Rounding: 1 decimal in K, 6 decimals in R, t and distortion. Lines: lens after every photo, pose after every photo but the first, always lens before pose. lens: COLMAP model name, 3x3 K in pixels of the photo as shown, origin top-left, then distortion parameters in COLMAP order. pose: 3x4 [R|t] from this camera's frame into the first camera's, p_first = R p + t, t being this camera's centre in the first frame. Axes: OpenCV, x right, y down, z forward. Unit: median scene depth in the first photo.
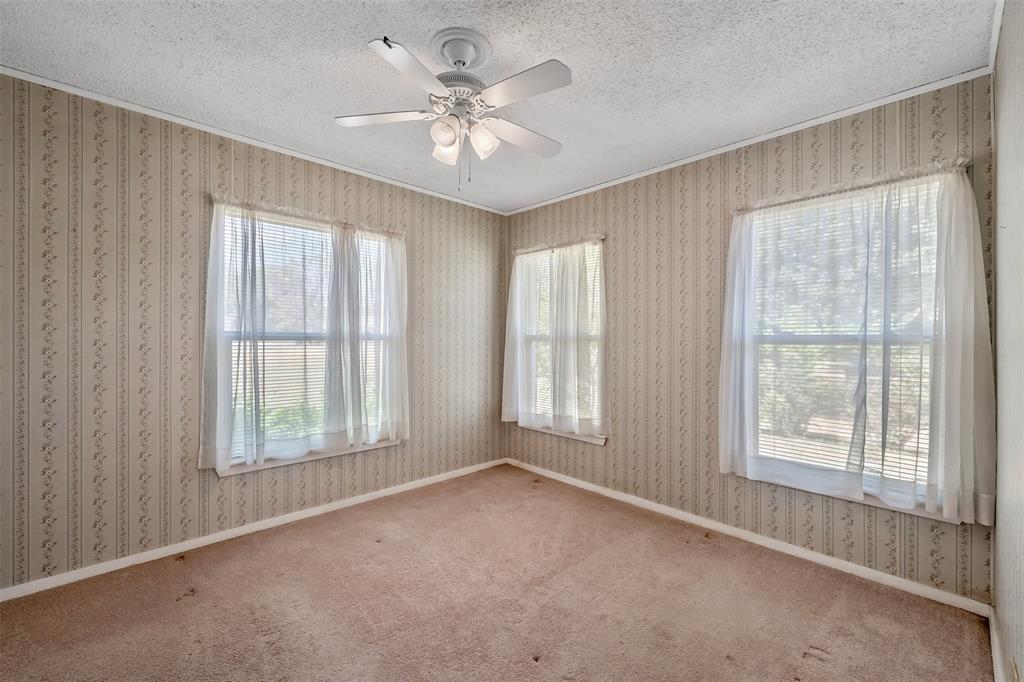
lens RADIAL K [[419.1, 0, 512.6], [0, 419.1, 339.9], [0, 0, 1]] dist [0.001295, -0.000212]
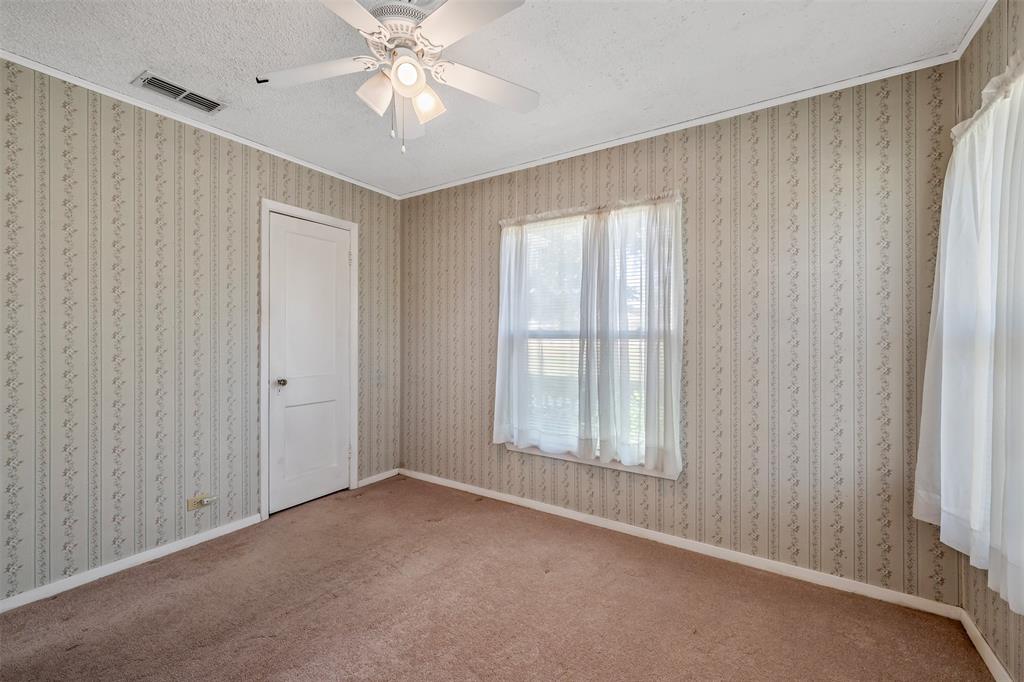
lens RADIAL K [[419.1, 0, 510.9], [0, 419.1, 337.3], [0, 0, 1]] dist [0.001295, -0.000212]
pose [[0.234158, -0.004494, -0.972188, 0.422665], [-0.007756, 0.999949, -0.006490, 0.005283], [0.972168, 0.009060, 0.234111, 0.610017]]
